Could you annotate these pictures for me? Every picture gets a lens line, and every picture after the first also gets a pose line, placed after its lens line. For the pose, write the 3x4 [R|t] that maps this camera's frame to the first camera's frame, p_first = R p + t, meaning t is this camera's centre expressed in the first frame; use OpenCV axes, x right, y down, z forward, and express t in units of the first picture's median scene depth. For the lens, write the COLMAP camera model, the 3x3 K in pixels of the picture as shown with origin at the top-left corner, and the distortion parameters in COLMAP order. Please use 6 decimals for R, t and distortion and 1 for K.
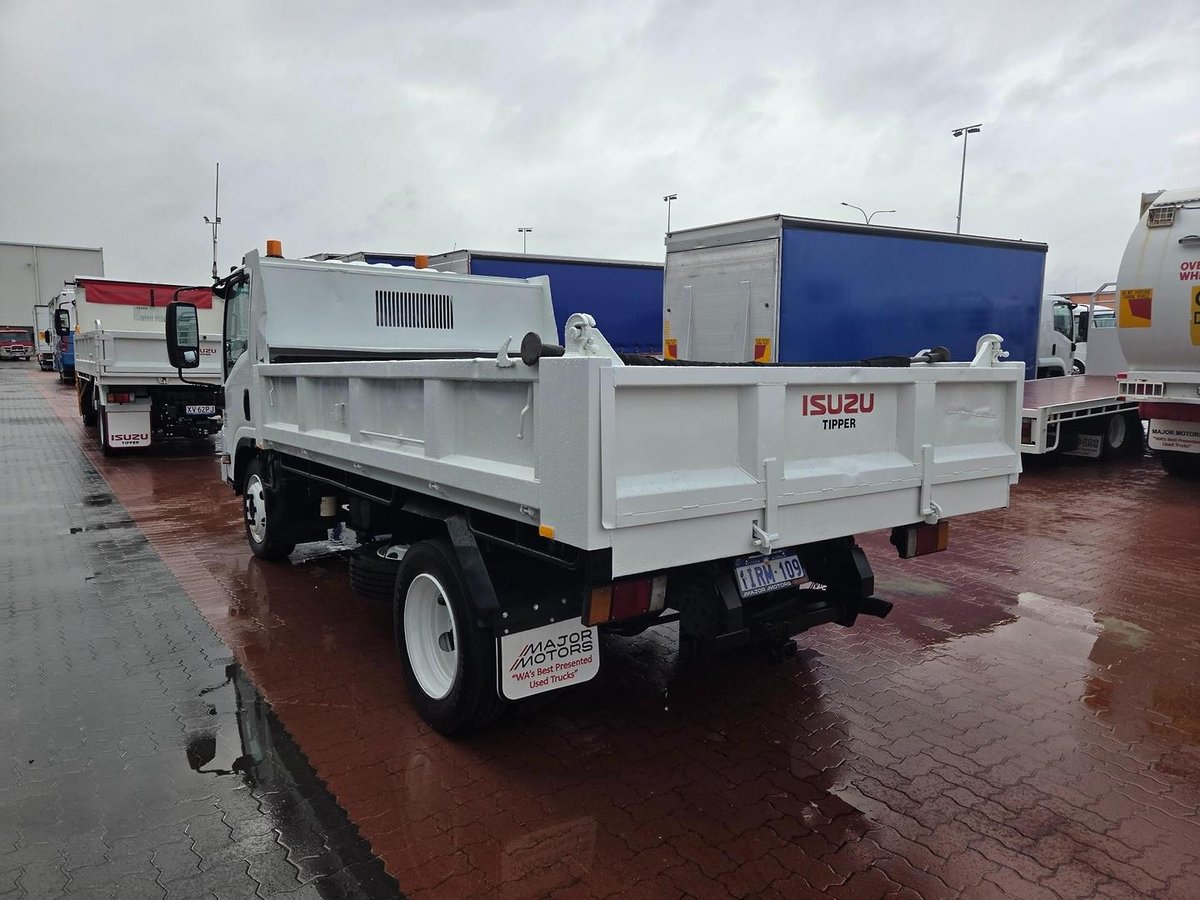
lens RADIAL K [[805.8, 0, 601.1], [0, 805.8, 461.2], [0, 0, 1]] dist [0.062577, -0.003007]
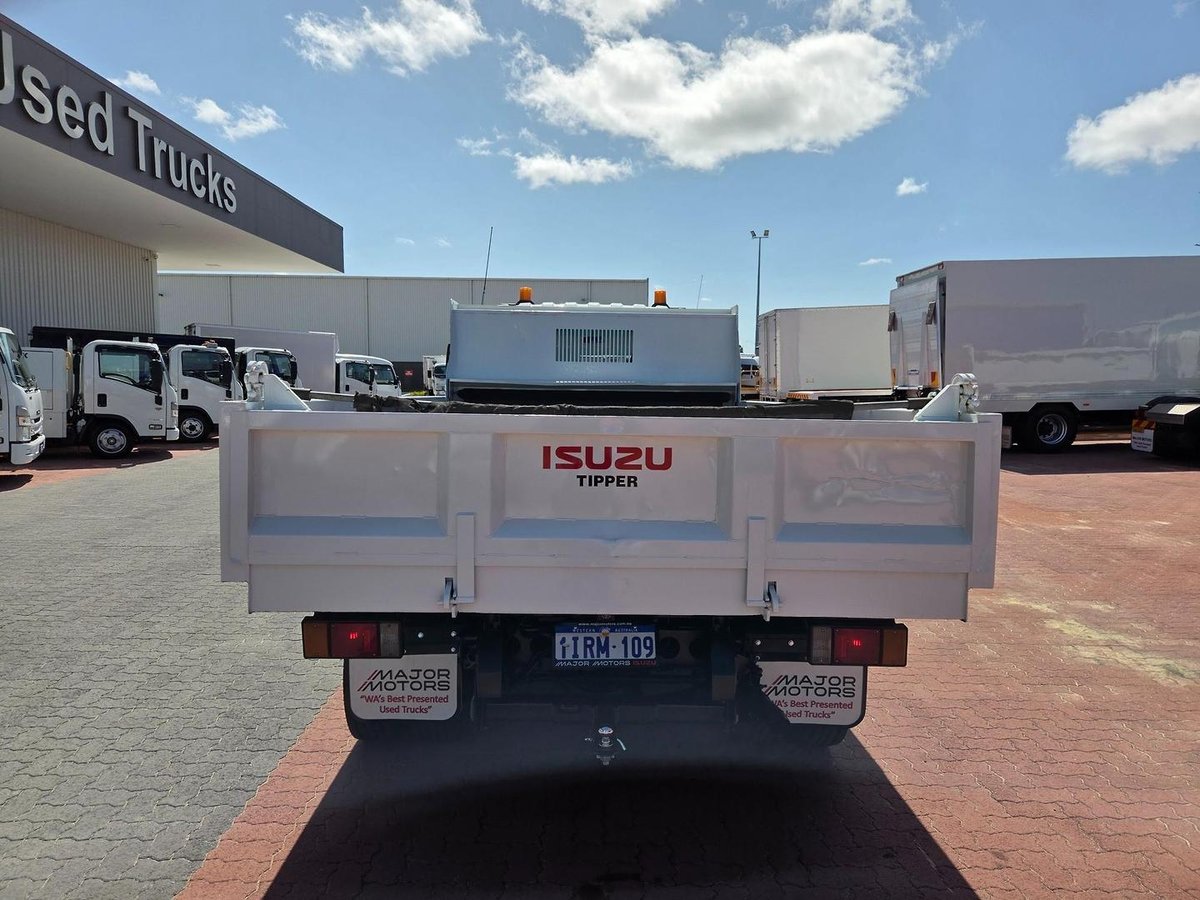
lens RADIAL K [[813.6, 0, 593.1], [0, 813.6, 452.5], [0, 0, 1]] dist [0.076474, -0.074738]
pose [[0.816250, 0.053935, -0.575175, 0.723571], [-0.078026, 0.996802, -0.017257, -0.056460], [0.572405, 0.058965, 0.817848, 0.269670]]
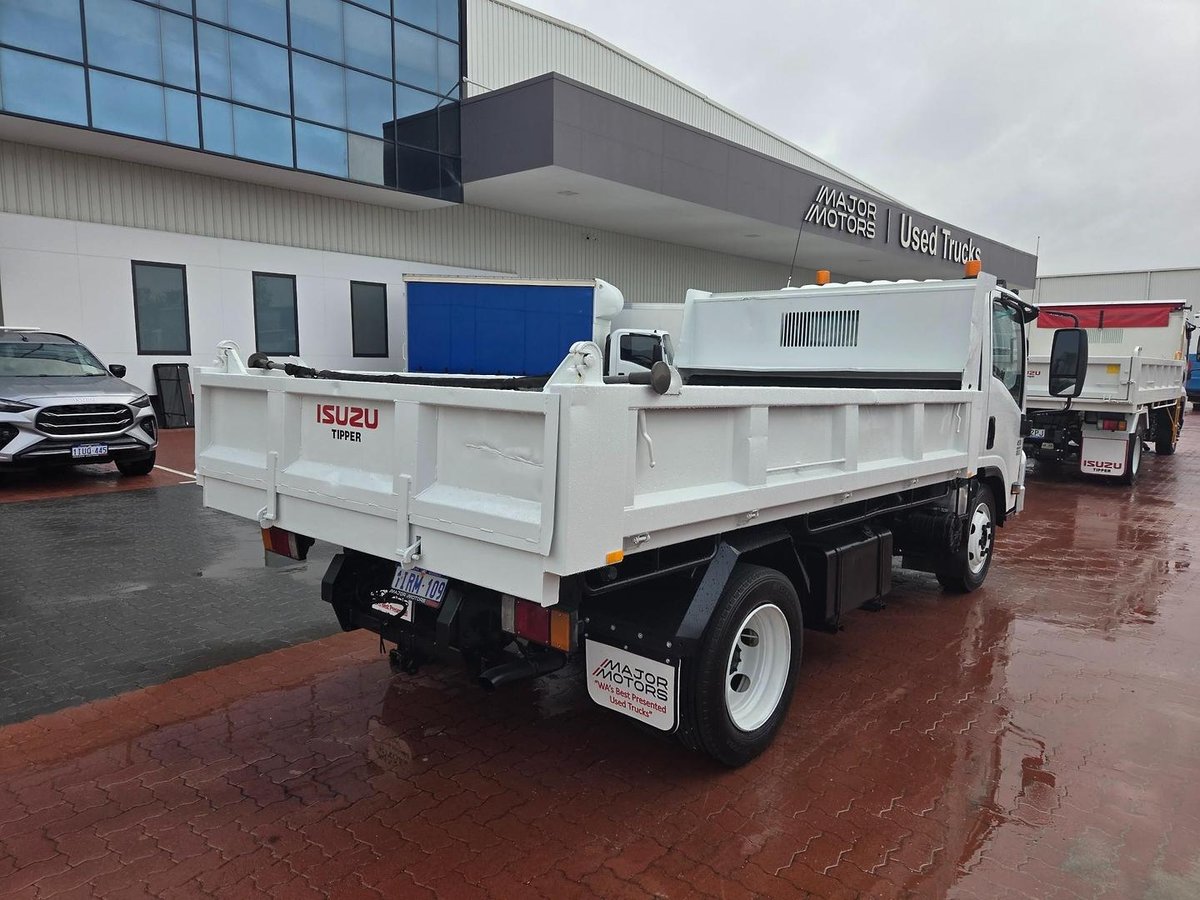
lens RADIAL K [[805.8, 0, 601.1], [0, 805.8, 461.2], [0, 0, 1]] dist [0.062577, -0.003007]
pose [[0.222978, 0.109456, -0.968659, 1.276969], [-0.138863, 0.987109, 0.079575, -0.131461], [0.964882, 0.116767, 0.235303, 1.004455]]
